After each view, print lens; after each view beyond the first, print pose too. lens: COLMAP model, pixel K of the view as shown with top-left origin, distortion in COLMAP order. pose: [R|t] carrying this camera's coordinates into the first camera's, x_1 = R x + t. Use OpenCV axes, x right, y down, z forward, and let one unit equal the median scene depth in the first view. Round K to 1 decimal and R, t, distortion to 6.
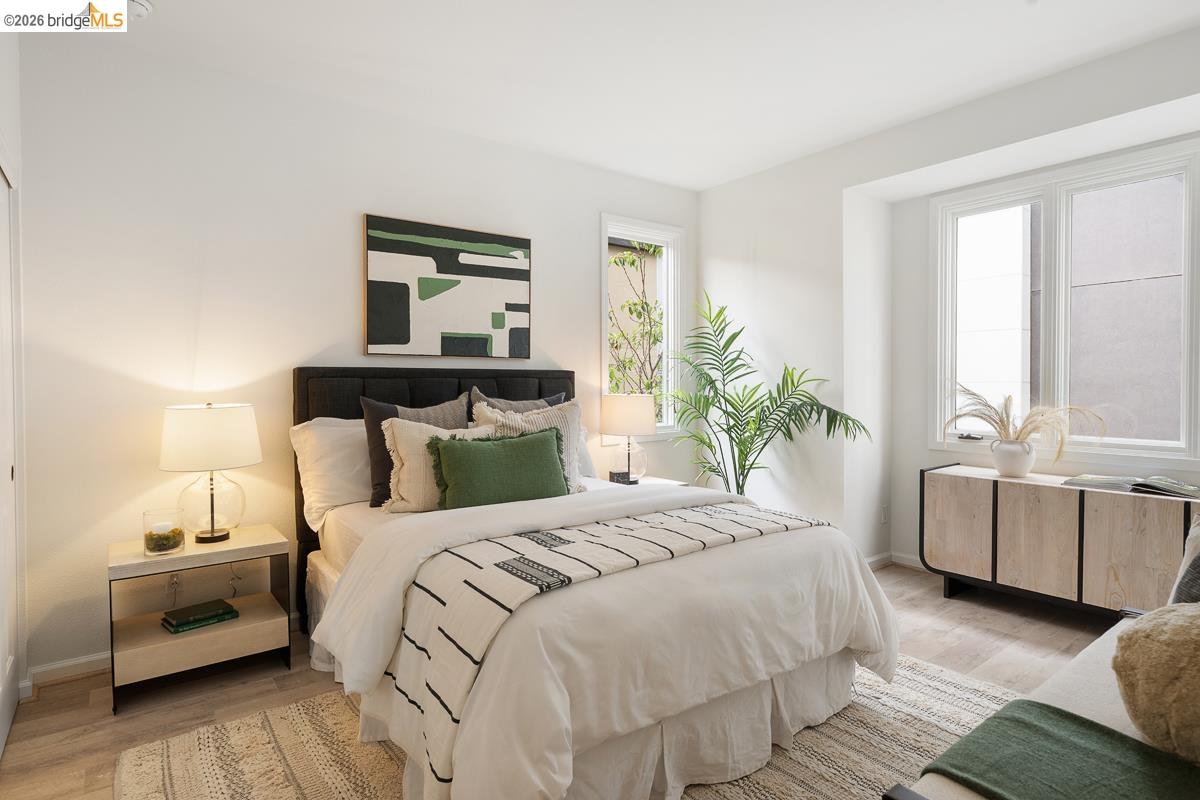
lens RADIAL K [[600.0, 0, 597.1], [0, 600.0, 391.4], [0, 0, 1]] dist [-0.001761, 0.003376]
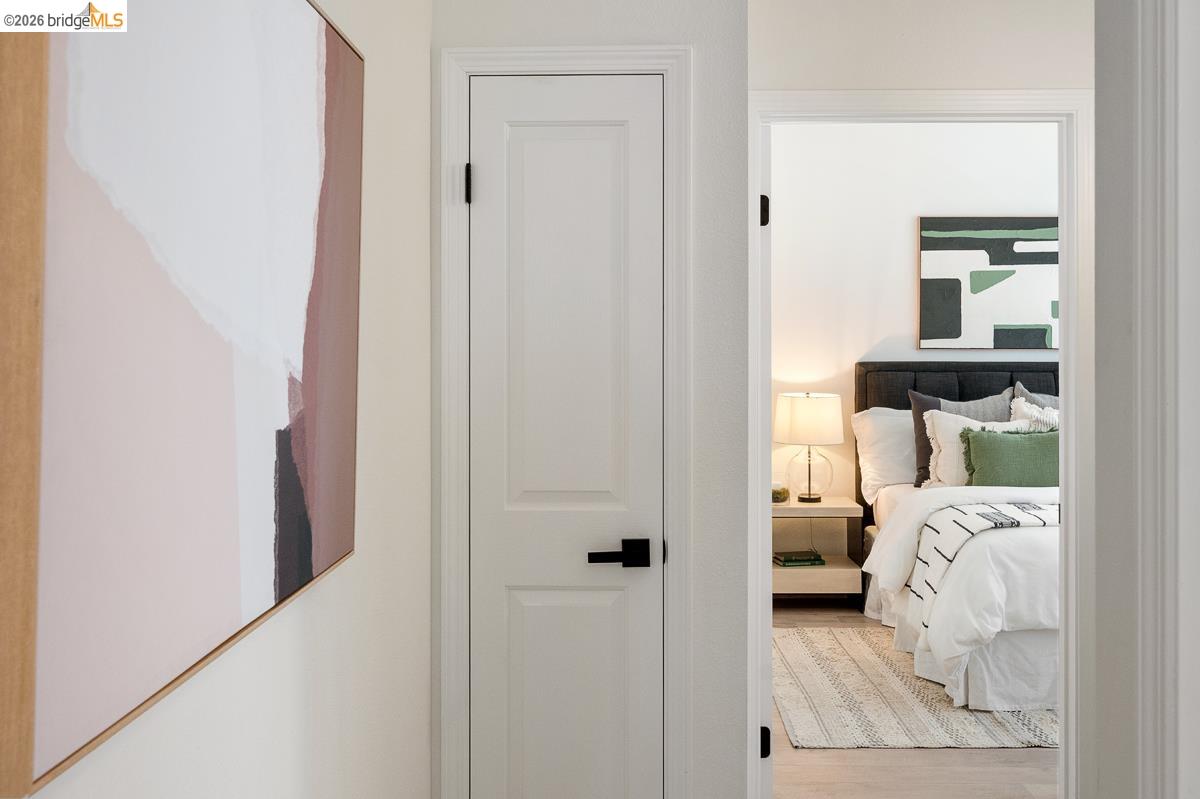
lens RADIAL K [[1236.0, 0, 595.2], [0, 1236.0, 390.2], [0, 0, 1]] dist [0.020108, 0.000000]
pose [[0.771402, 0.024043, -0.635894, 0.637477], [-0.007107, 0.999549, 0.029171, -0.055285], [0.636308, -0.017983, 0.771225, -1.182608]]
